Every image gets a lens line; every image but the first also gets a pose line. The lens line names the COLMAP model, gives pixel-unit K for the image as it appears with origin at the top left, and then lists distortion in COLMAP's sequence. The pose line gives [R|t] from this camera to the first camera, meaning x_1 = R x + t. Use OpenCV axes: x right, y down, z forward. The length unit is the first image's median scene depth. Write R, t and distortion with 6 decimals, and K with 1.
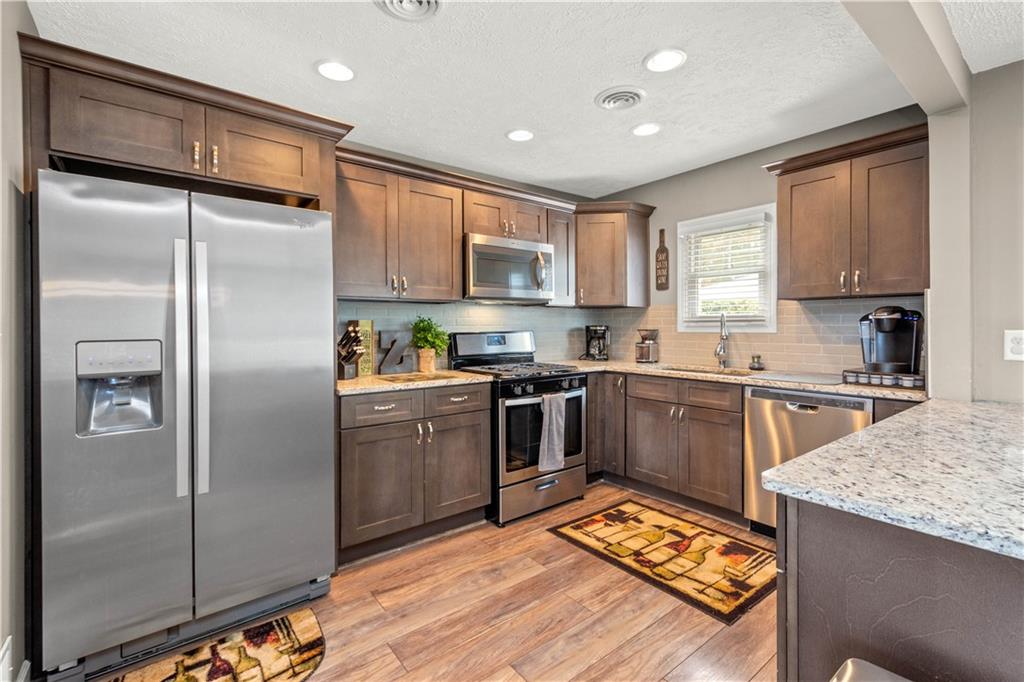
lens RADIAL K [[455.7, 0, 534.6], [0, 455.7, 328.6], [0, 0, 1]] dist [0.002707, 0.000353]
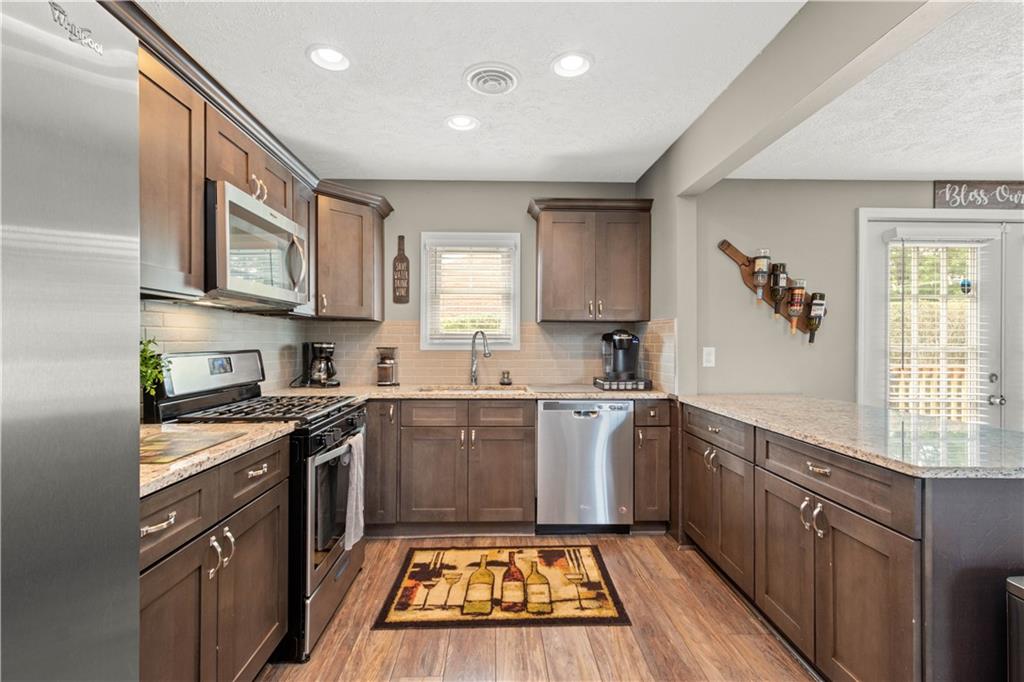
lens RADIAL K [[452.0, 0, 515.2], [0, 452.0, 343.5], [0, 0, 1]] dist [0.010462, 0.000232]
pose [[0.611534, 0.004492, 0.791205, -0.383163], [-0.001119, 0.999988, -0.004813, -0.001903], [-0.791217, 0.002058, 0.611532, 0.370695]]
